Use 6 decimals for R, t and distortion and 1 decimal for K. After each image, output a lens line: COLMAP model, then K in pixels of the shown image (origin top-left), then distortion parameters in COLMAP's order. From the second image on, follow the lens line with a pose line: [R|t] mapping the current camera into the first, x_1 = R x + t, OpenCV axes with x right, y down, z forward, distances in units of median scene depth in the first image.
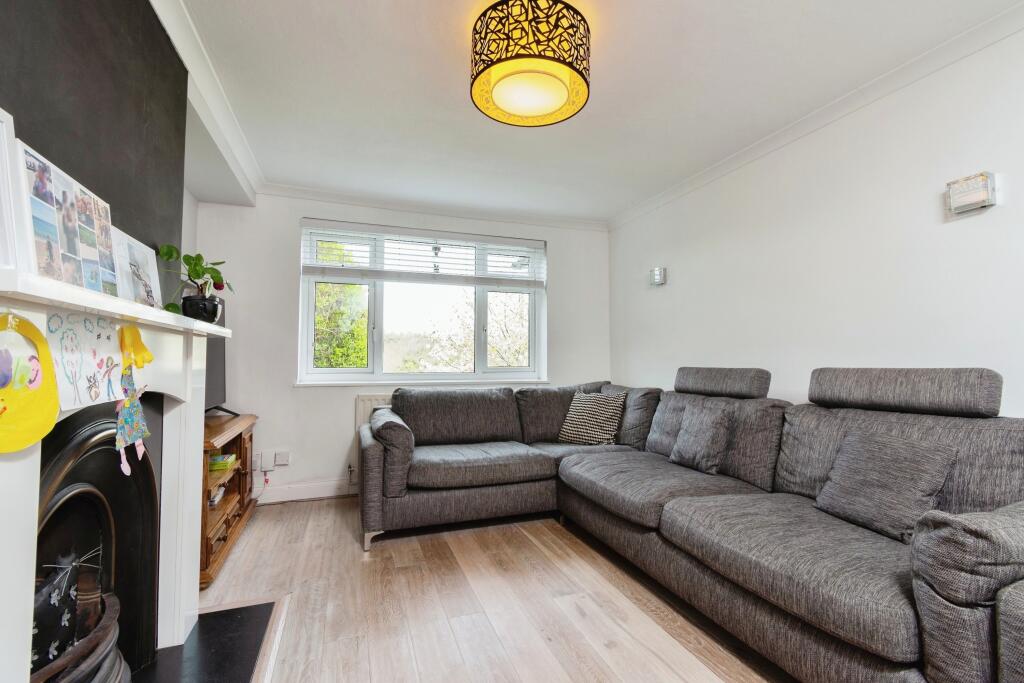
lens RADIAL K [[449.7, 0, 512.0], [0, 449.7, 341.5], [0, 0, 1]] dist [-0.002028, -0.000178]
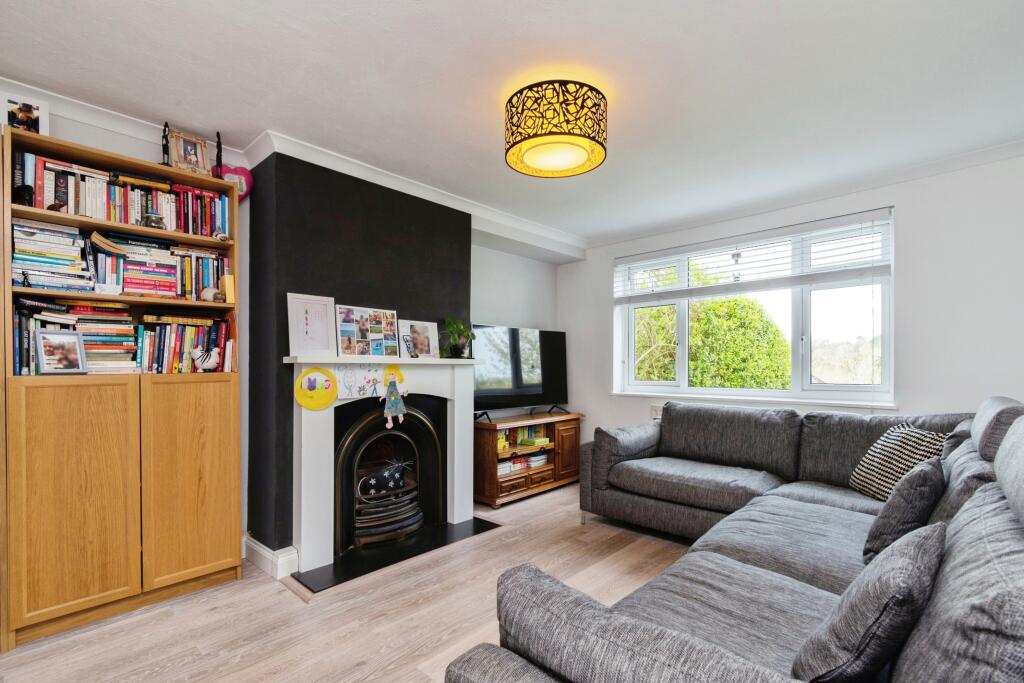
lens RADIAL K [[460.8, 0, 511.9], [0, 460.8, 367.0], [0, 0, 1]] dist [0.000203, 0.000192]
pose [[0.451427, -0.000820, -0.892308, 0.700160], [0.040921, 0.998967, 0.019784, -0.020147], [0.891369, -0.045445, 0.450994, 0.216390]]
